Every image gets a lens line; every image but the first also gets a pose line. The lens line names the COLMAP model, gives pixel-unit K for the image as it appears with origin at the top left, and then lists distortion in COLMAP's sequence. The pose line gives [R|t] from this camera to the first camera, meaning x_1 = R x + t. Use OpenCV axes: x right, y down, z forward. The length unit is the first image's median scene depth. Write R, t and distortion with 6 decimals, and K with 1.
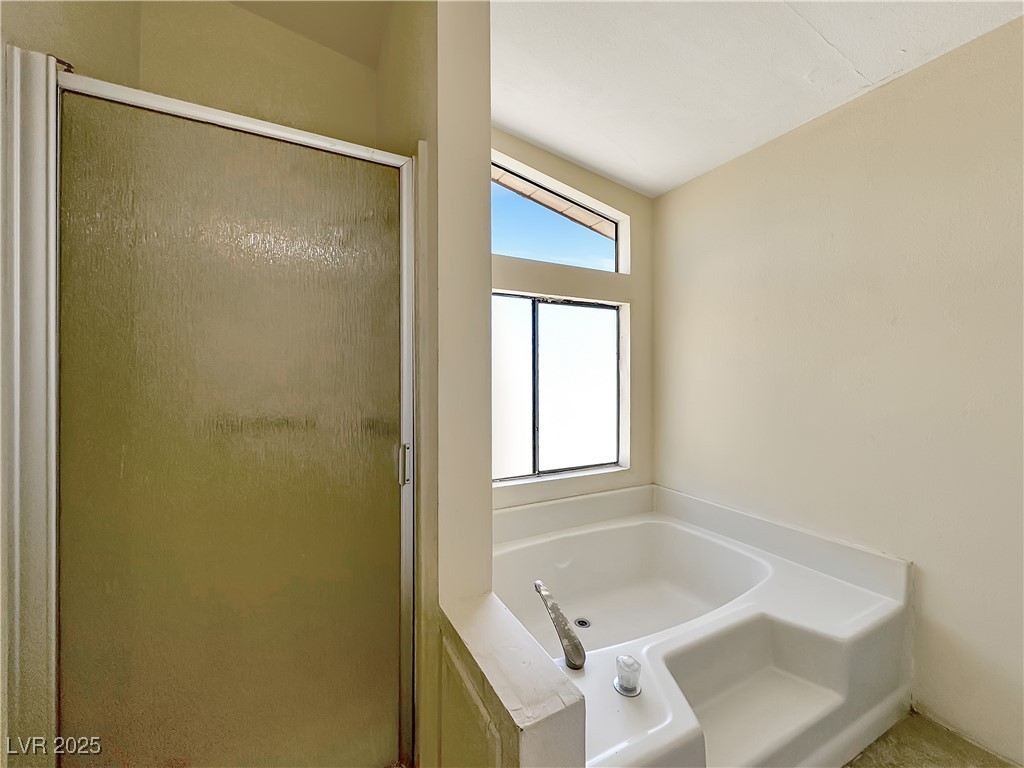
lens RADIAL K [[414.6, 0, 507.6], [0, 414.6, 377.2], [0, 0, 1]] dist [-0.005842, 0.001309]
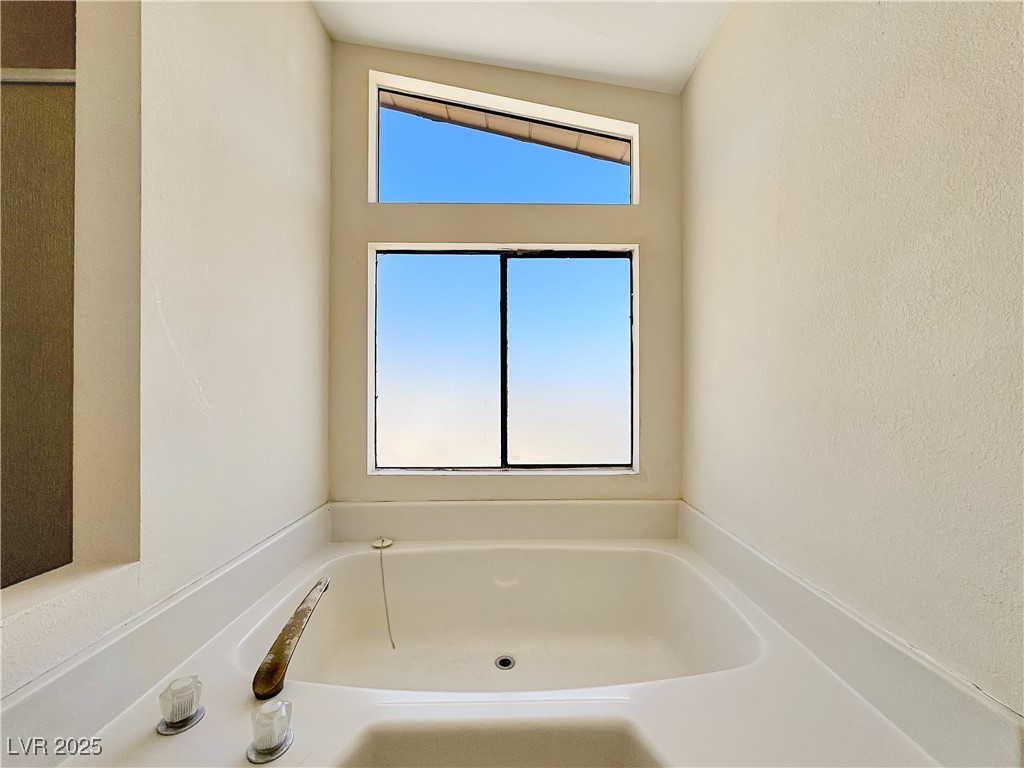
lens RADIAL K [[414.6, 0, 512.5], [0, 414.6, 384.4], [0, 0, 1]] dist [-0.005842, 0.001309]
pose [[0.895554, -0.005335, -0.444921, 0.444010], [-0.001843, 0.999875, -0.015698, 0.083097], [0.444949, 0.014878, 0.895432, 0.274138]]
